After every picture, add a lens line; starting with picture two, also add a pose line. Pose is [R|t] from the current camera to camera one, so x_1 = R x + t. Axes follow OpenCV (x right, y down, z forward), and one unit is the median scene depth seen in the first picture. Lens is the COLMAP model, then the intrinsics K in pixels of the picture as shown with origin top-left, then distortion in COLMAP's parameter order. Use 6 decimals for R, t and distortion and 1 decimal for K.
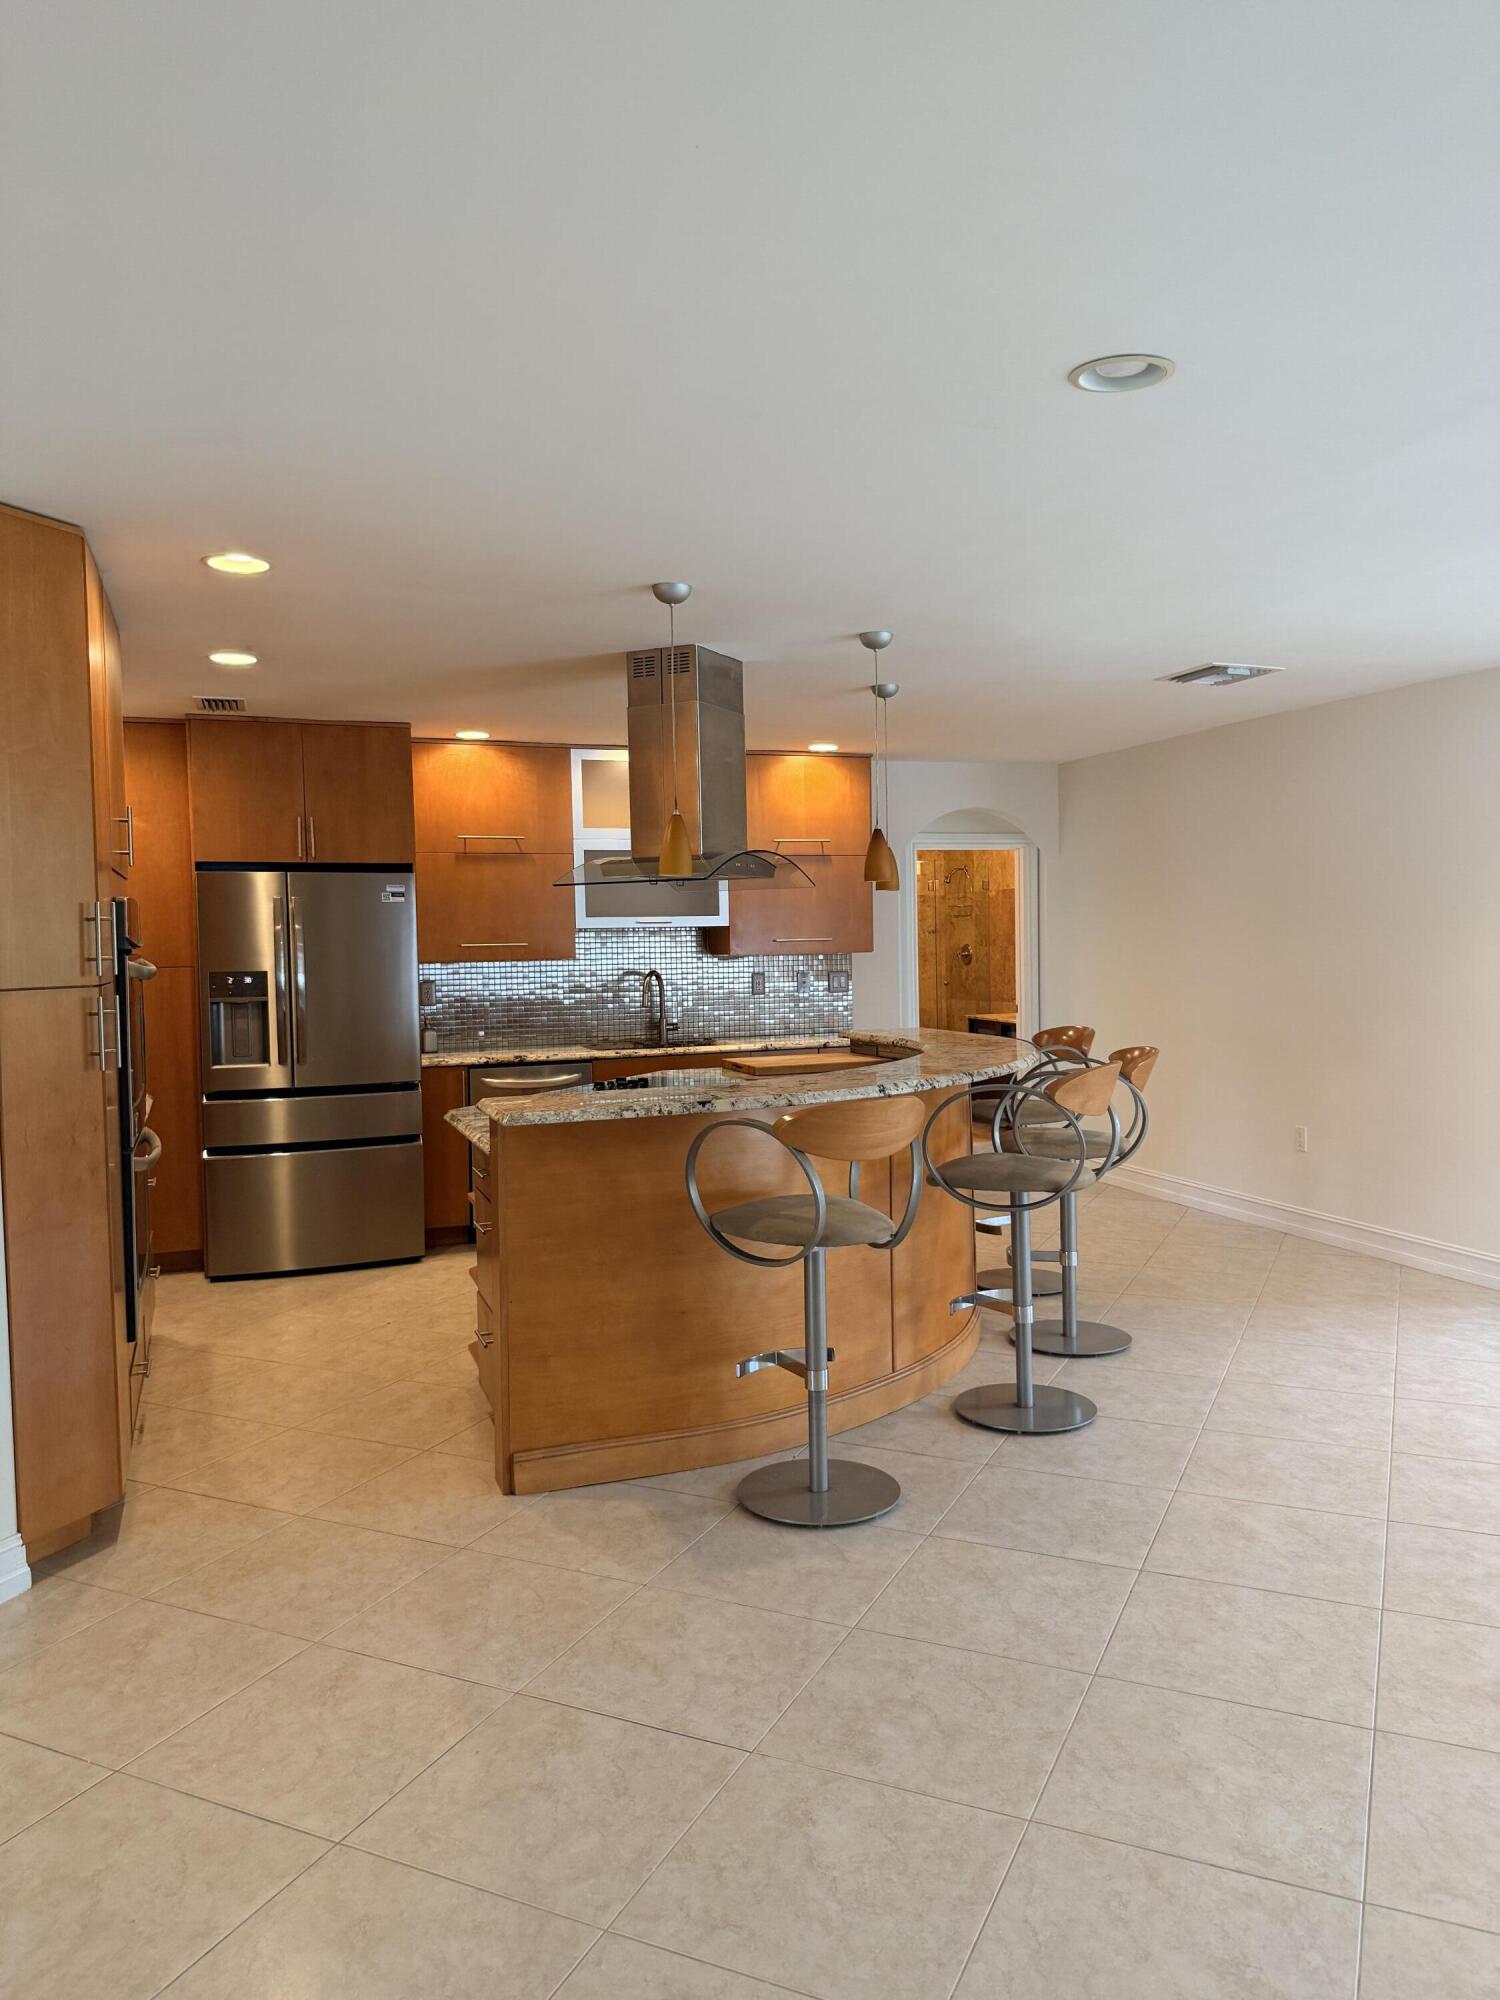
lens RADIAL K [[1419.3, 0, 750.0], [0, 1419.3, 1000.0], [0, 0, 1]] dist [0.010273, -0.005430]
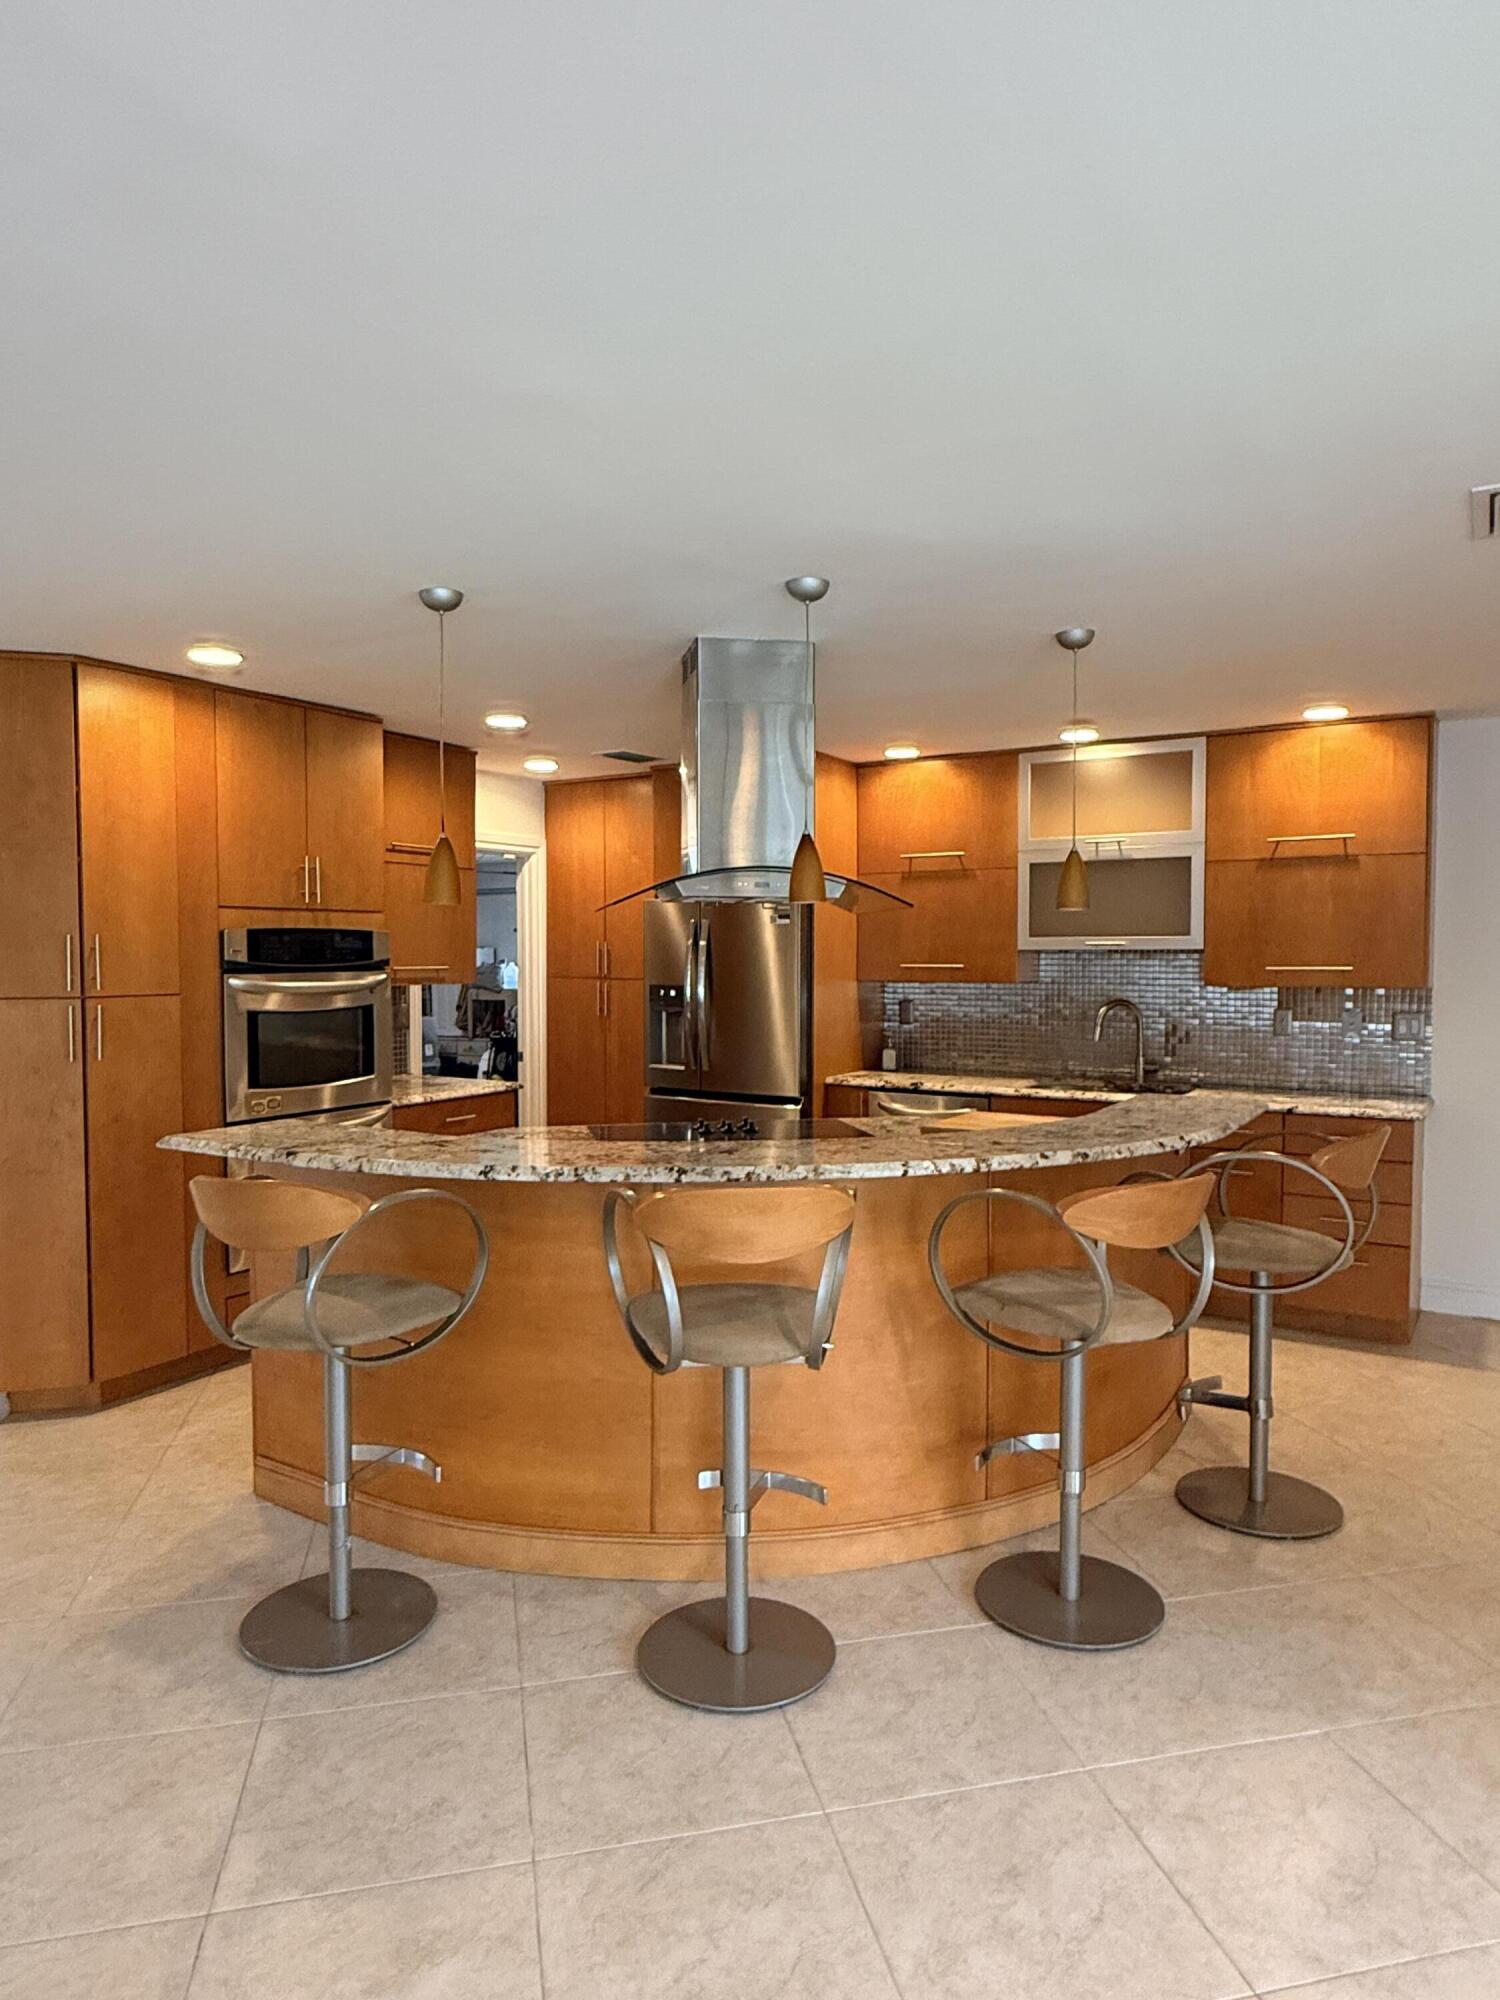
lens RADIAL K [[1232.7, 0, 750.0], [0, 1232.7, 1000.0], [0, 0, 1]] dist [-0.023348, 0.001465]
pose [[0.615970, 0.047573, -0.786332, 0.422159], [-0.043468, 0.998707, 0.026371, -0.033681], [0.786570, 0.017937, 0.617241, 0.399879]]
